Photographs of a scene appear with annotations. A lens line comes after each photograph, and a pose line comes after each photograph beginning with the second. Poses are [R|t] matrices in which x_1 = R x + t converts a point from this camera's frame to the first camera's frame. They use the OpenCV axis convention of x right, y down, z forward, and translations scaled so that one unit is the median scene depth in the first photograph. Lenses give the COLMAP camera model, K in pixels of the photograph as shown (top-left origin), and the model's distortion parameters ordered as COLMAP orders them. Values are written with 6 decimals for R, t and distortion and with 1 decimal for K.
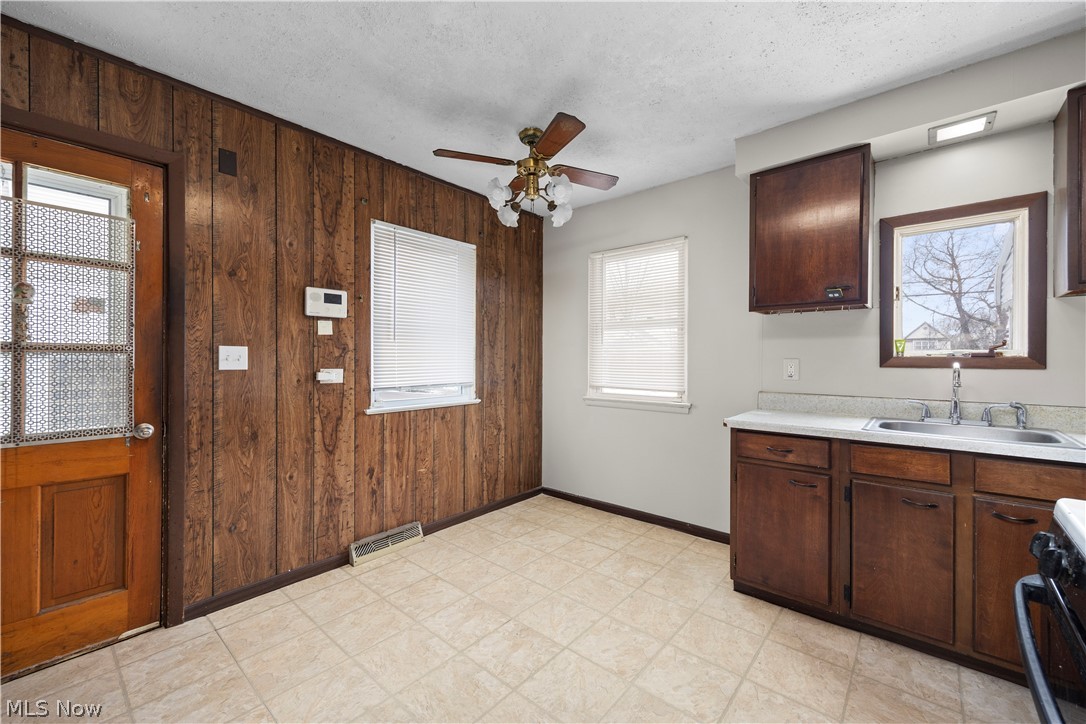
lens RADIAL K [[432.9, 0, 542.0], [0, 432.9, 359.3], [0, 0, 1]] dist [0.001365, 0.000010]
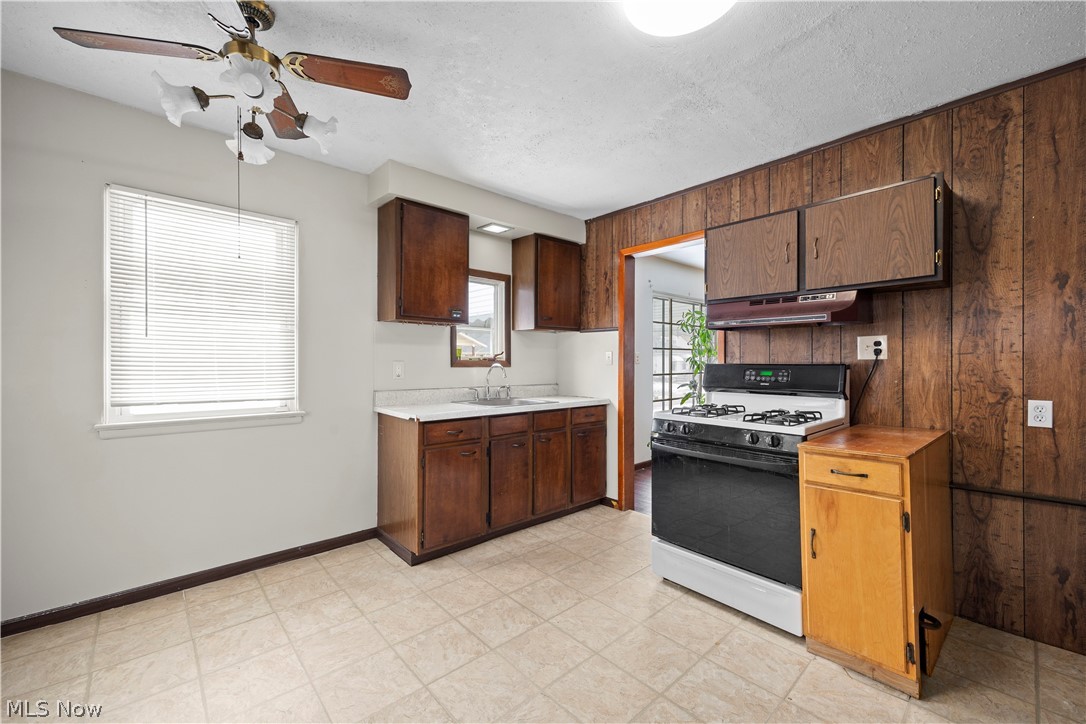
lens RADIAL K [[439.4, 0, 543.0], [0, 439.4, 362.0], [0, 0, 1]] dist [0.000806, -0.000059]
pose [[0.115542, -0.001725, 0.993301, -0.645267], [-0.003245, 0.999993, 0.002114, -0.003048], [-0.993297, -0.003468, 0.115535, 0.521943]]
